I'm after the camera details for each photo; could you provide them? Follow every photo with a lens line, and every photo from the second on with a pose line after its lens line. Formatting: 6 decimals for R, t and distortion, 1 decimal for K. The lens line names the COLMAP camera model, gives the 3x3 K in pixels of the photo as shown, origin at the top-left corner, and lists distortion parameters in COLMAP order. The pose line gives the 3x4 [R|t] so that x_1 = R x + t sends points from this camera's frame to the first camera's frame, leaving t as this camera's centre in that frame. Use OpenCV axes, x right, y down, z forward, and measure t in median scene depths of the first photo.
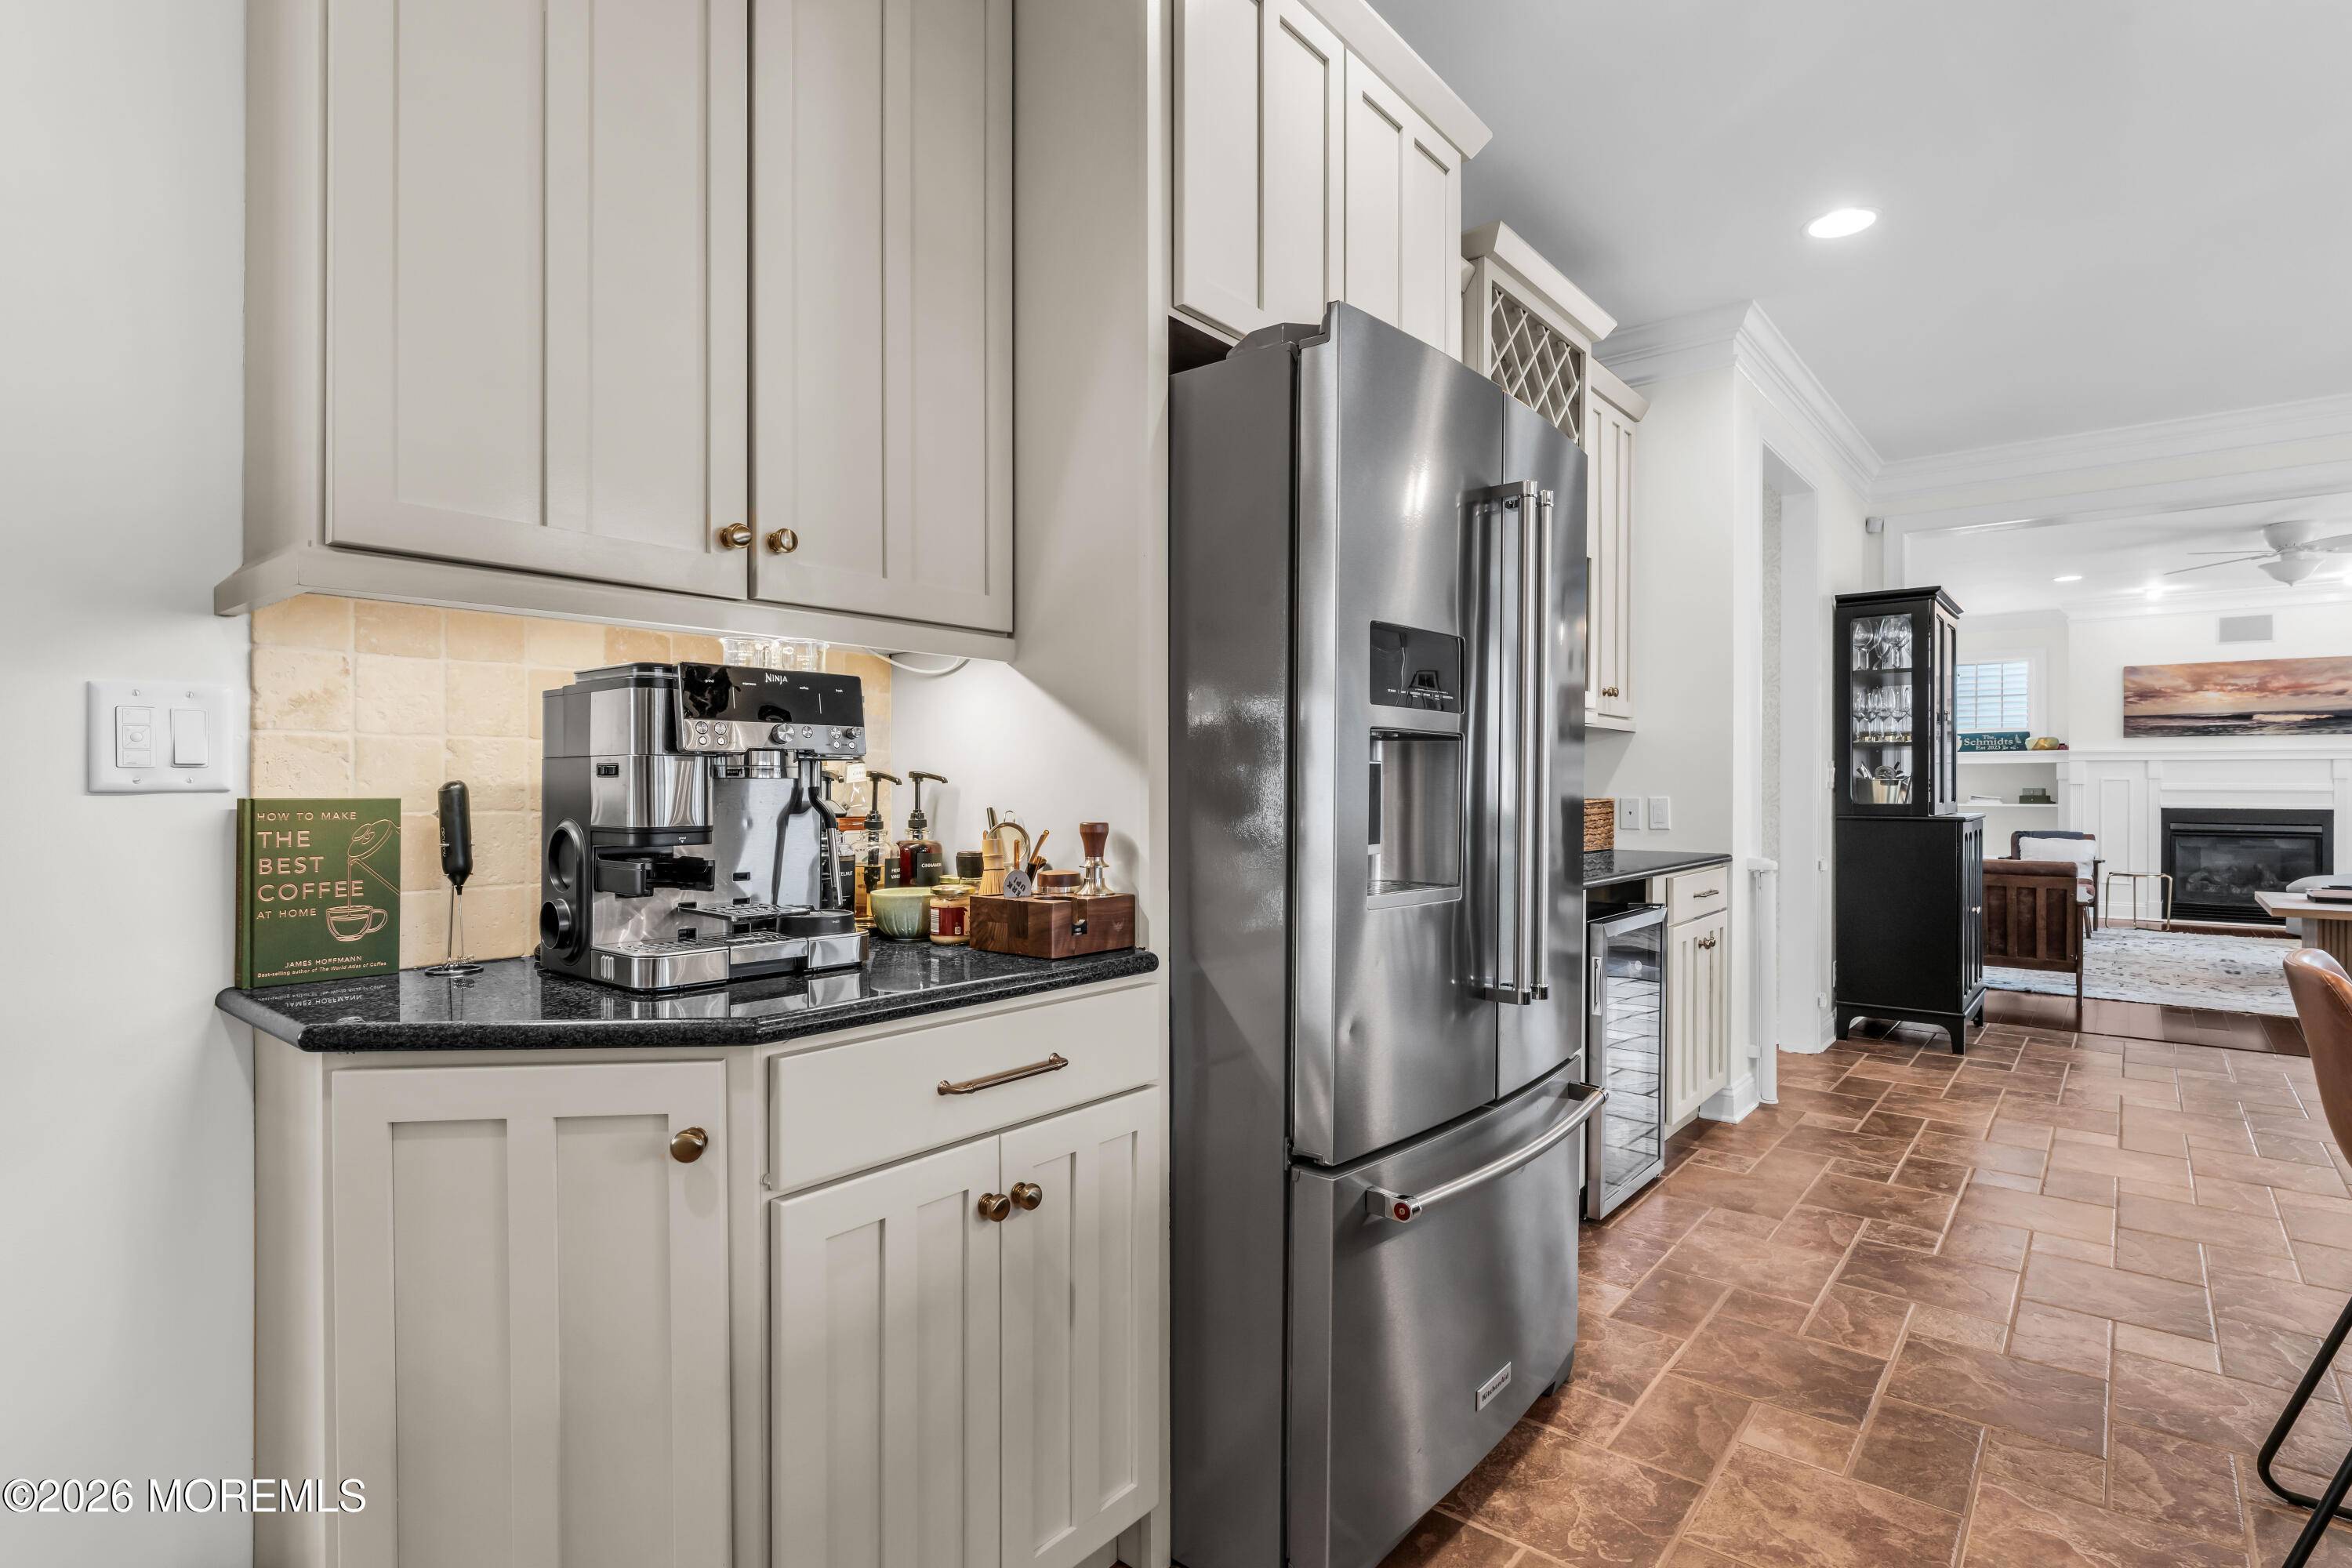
lens RADIAL K [[1185.7, 0, 1166.9], [0, 1185.7, 785.4], [0, 0, 1]] dist [-0.003882, 0.001962]
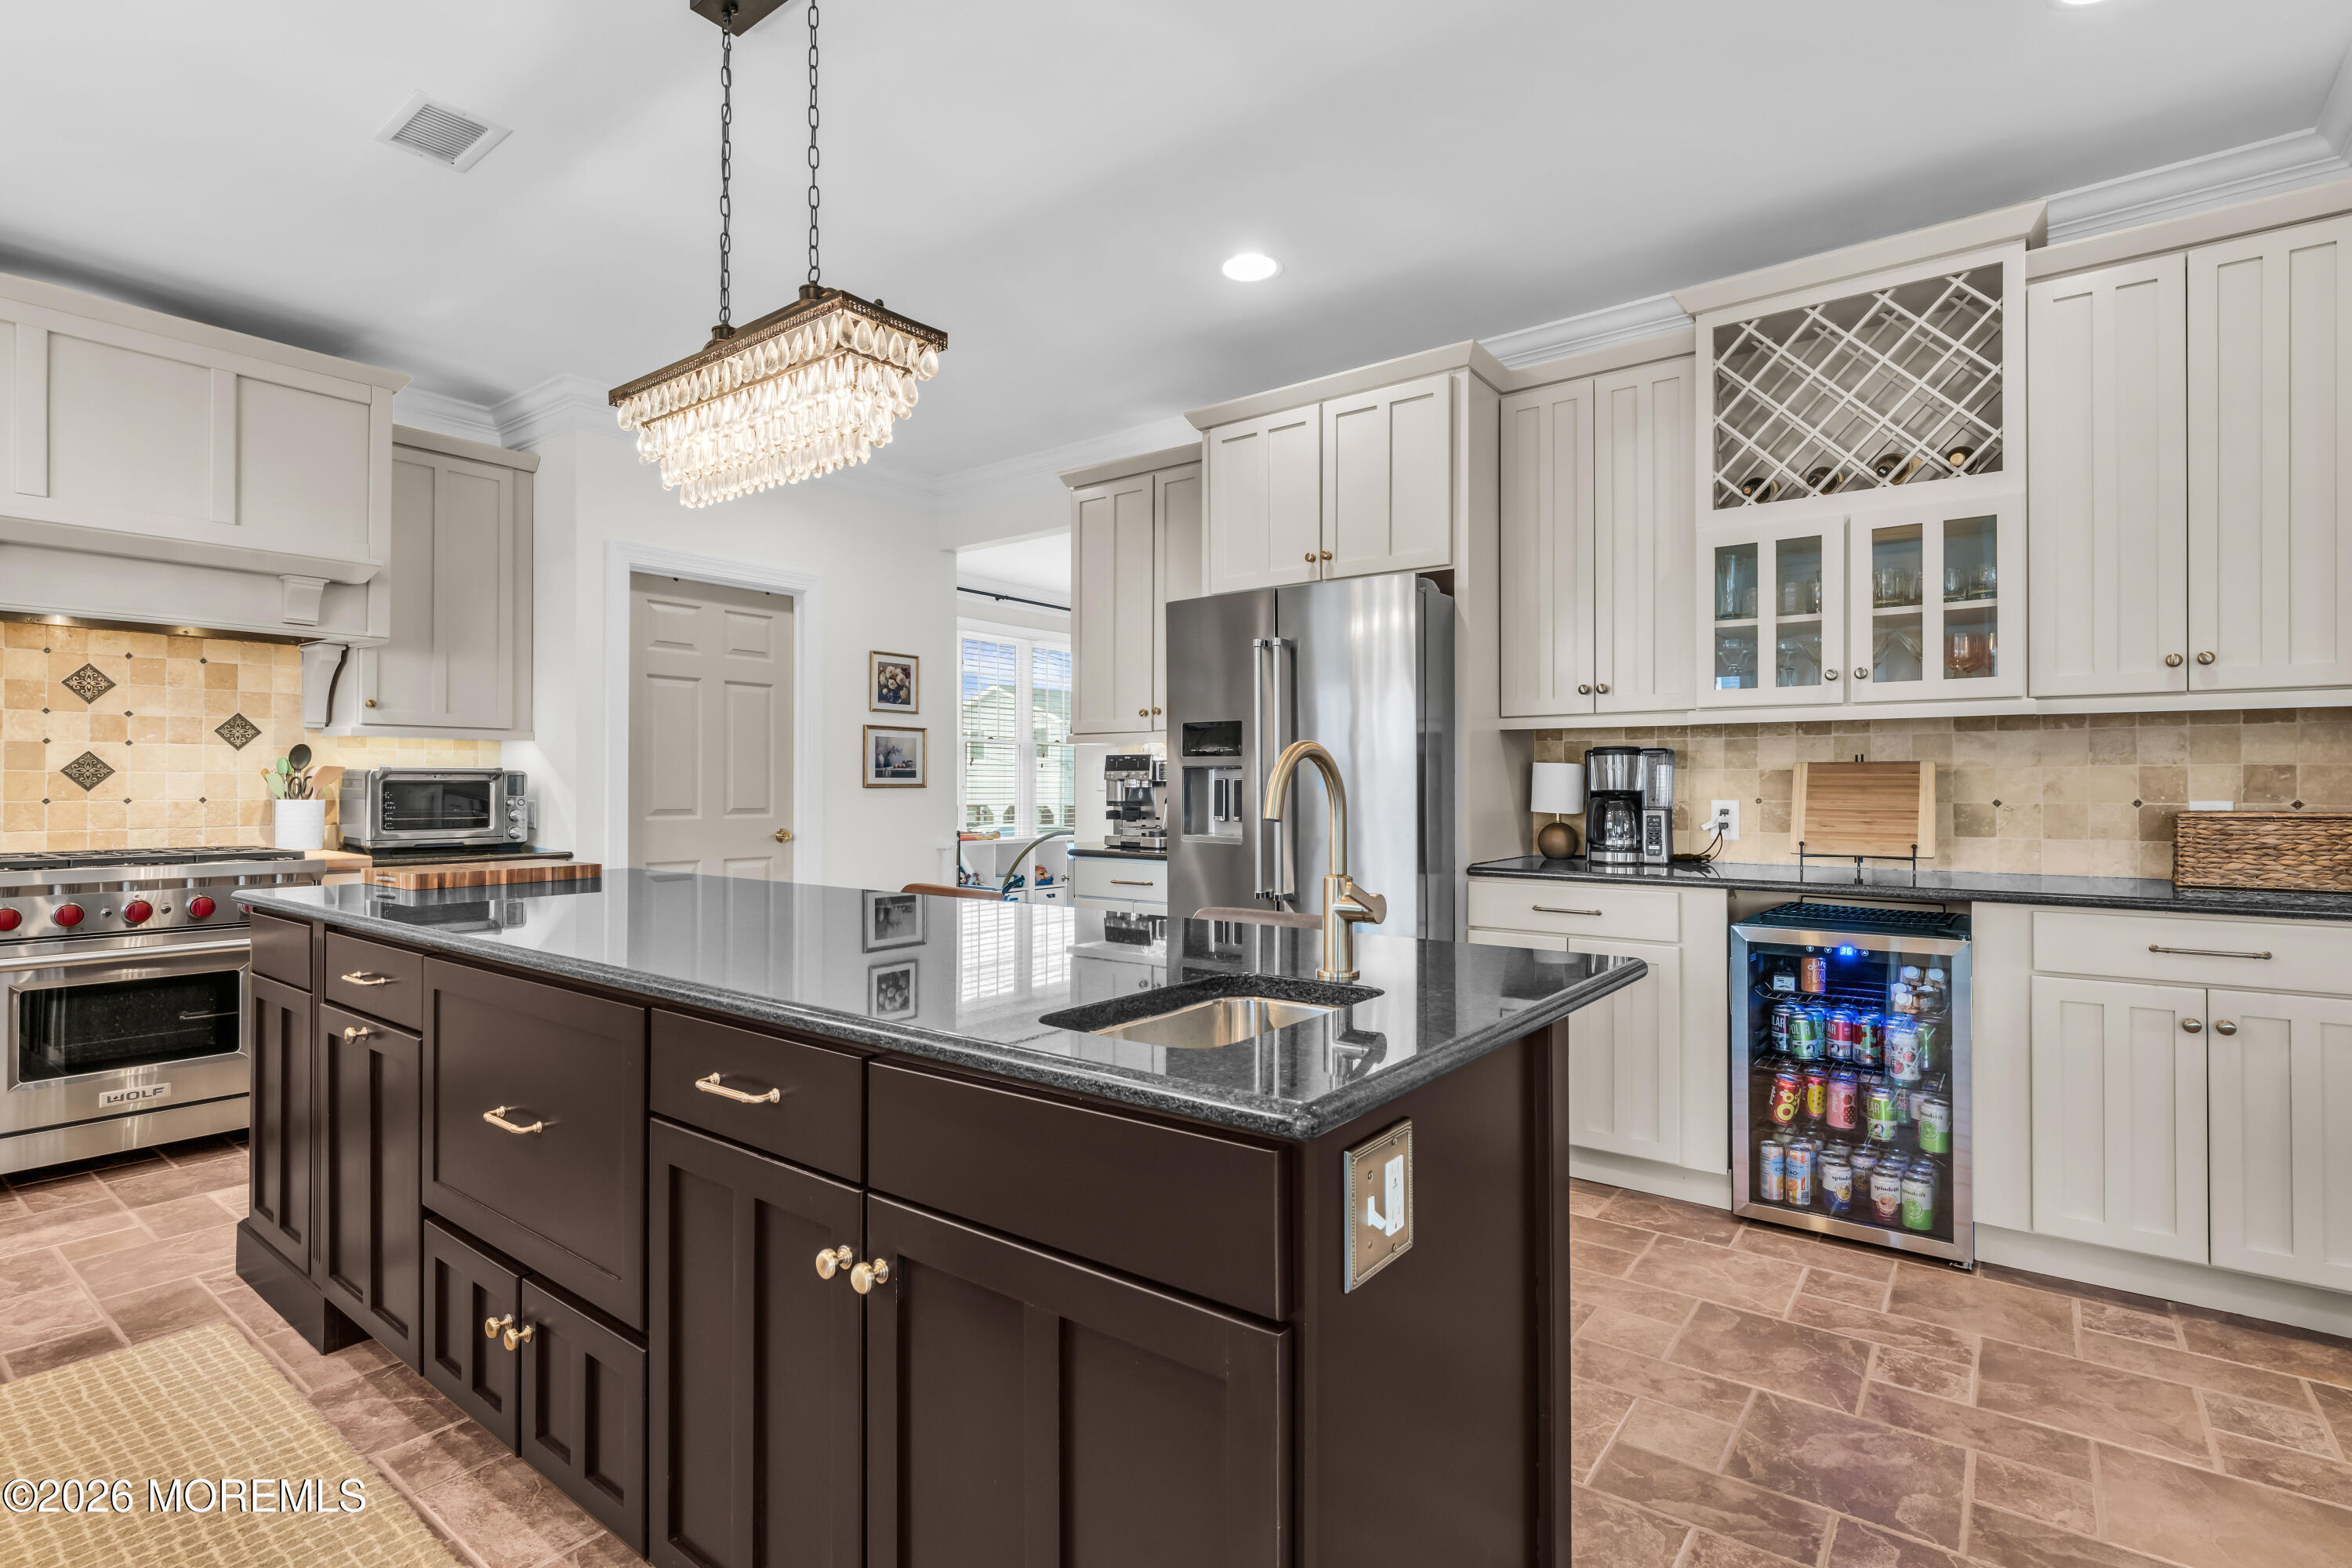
lens RADIAL K [[1121.7, 0, 1166.9], [0, 1121.7, 784.1], [0, 0, 1]] dist [-0.005011, 0.000947]
pose [[0.029723, -0.003475, -0.999552, 0.759469], [-0.001464, 0.999993, -0.003520, -0.001293], [0.999557, 0.001568, 0.029717, 0.273810]]
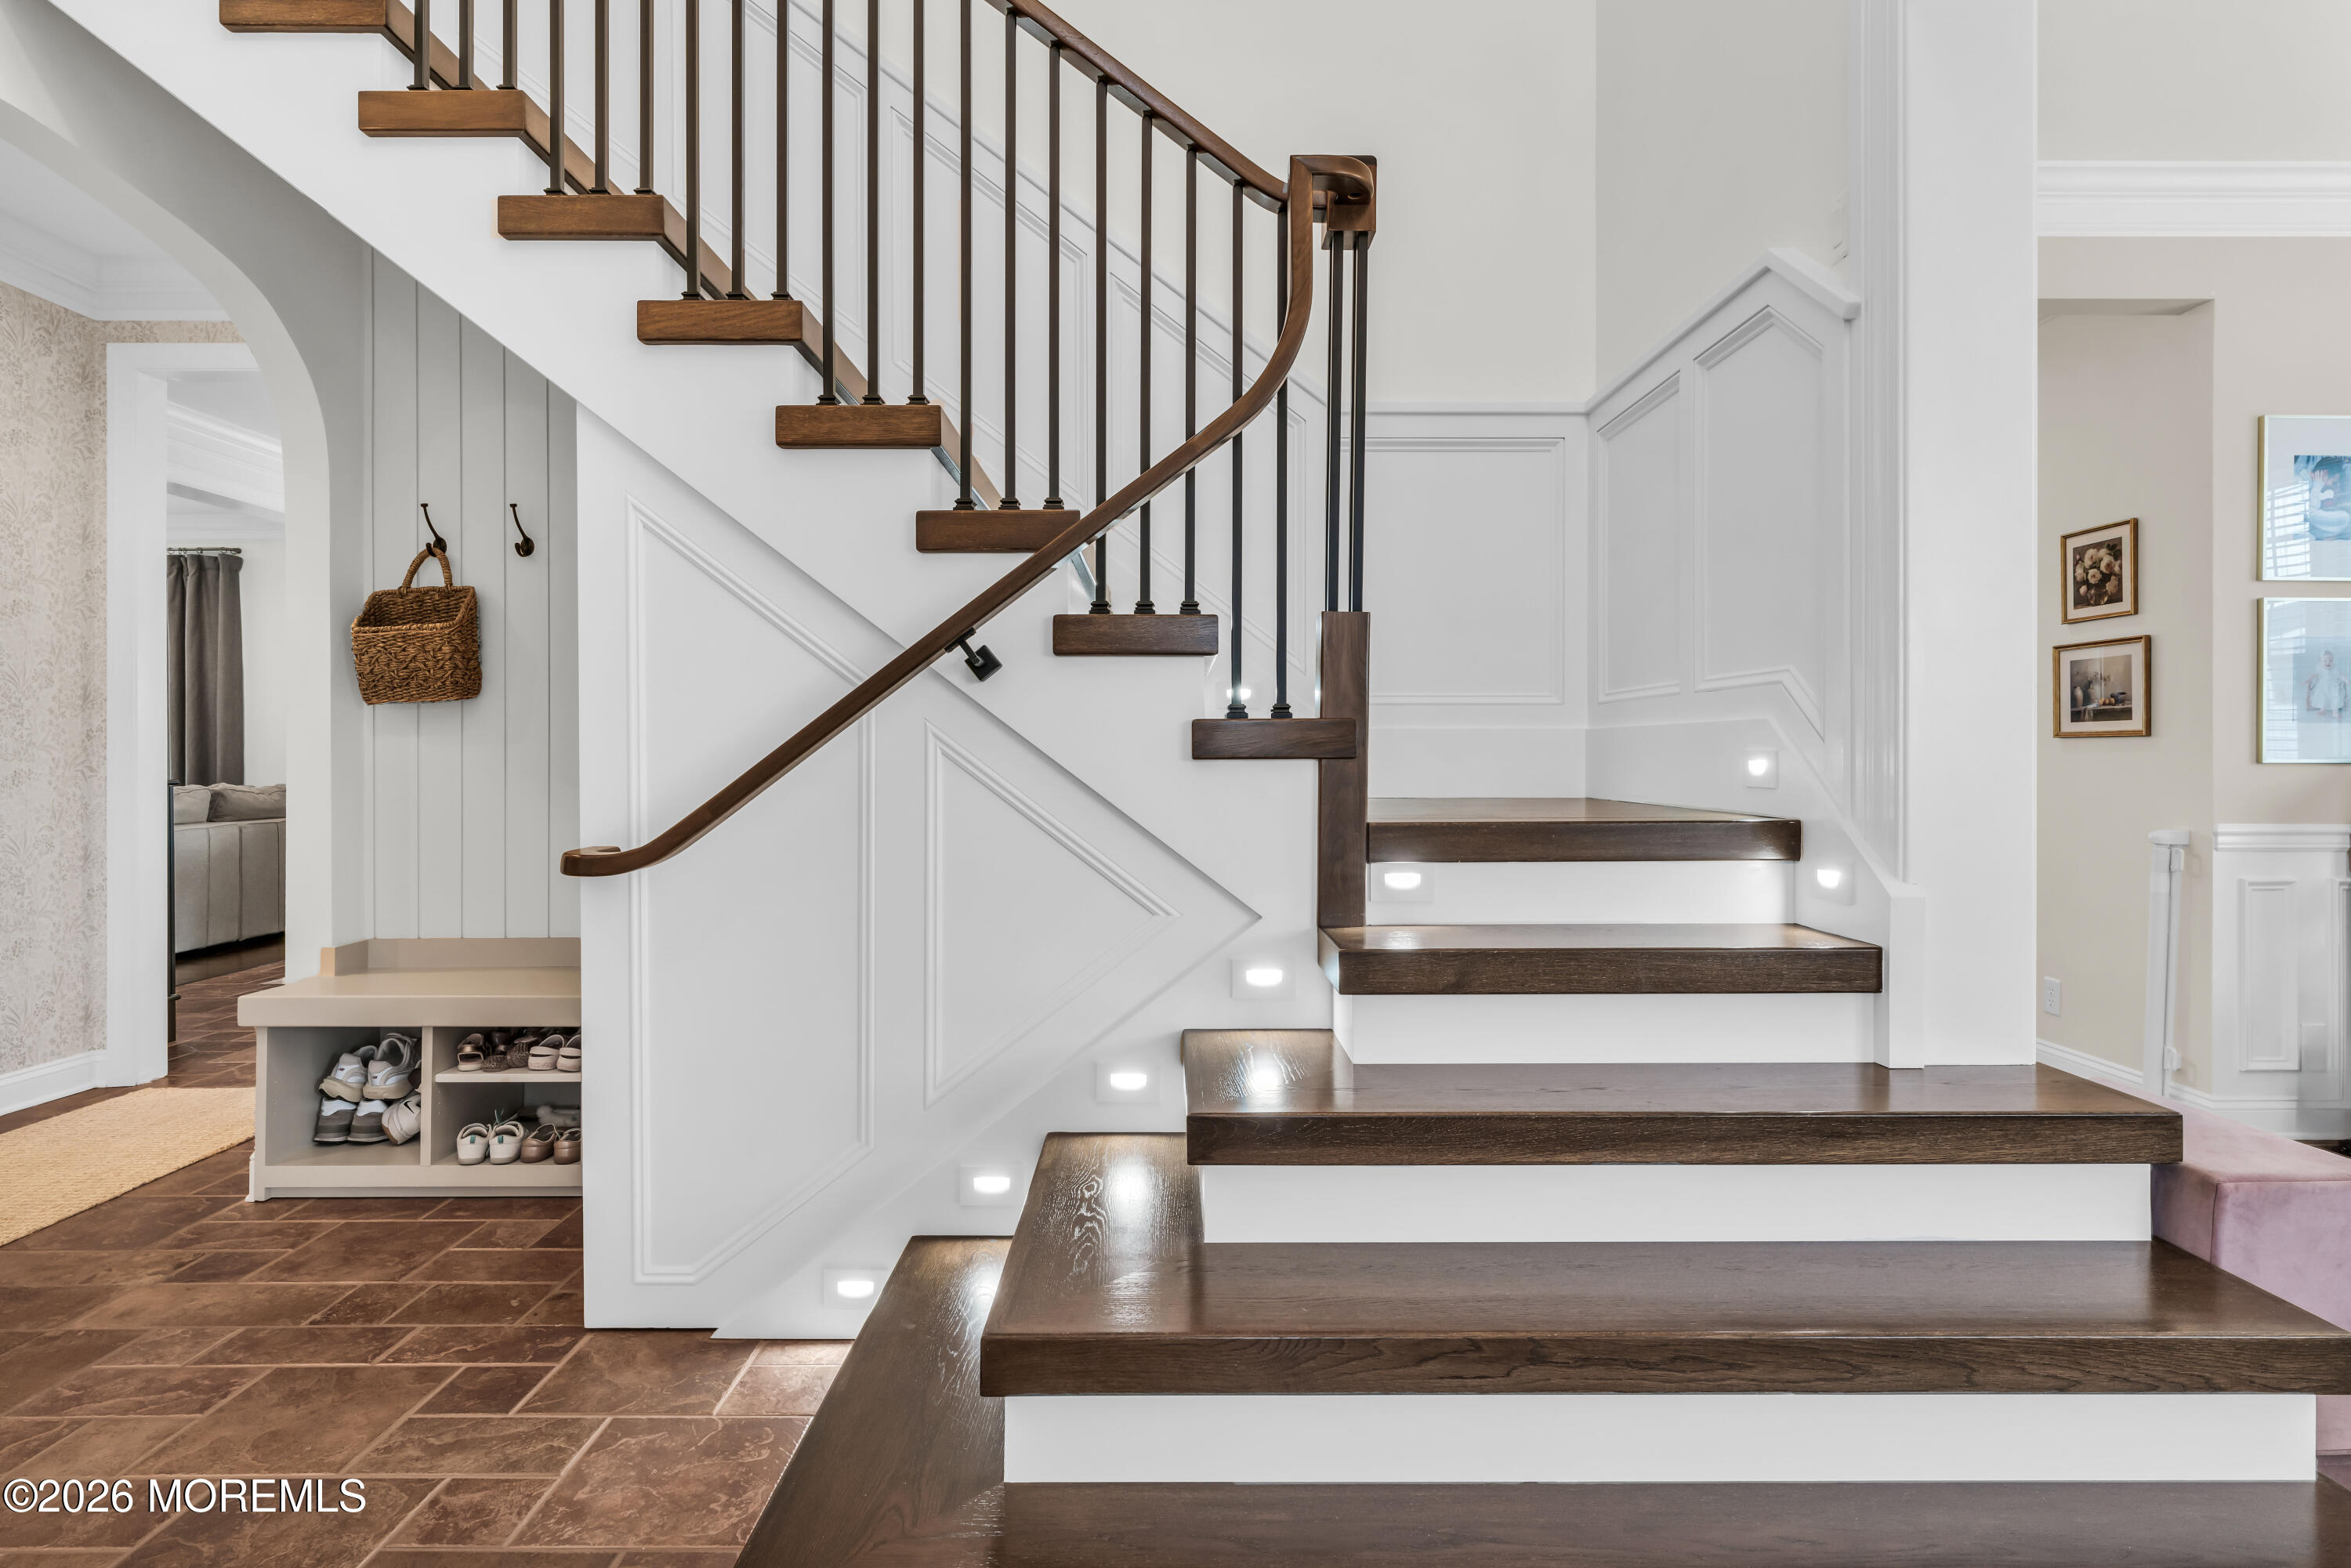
lens RADIAL K [[1212.2, 0, 1176.0], [0, 1212.2, 766.8], [0, 0, 1]] dist [-0.001894, 0.000293]
pose [[-0.649858, -0.008220, 0.760011, -0.505953], [0.003868, 0.999893, 0.014122, 0.004595], [-0.760046, 0.012117, -0.649757, 0.951615]]
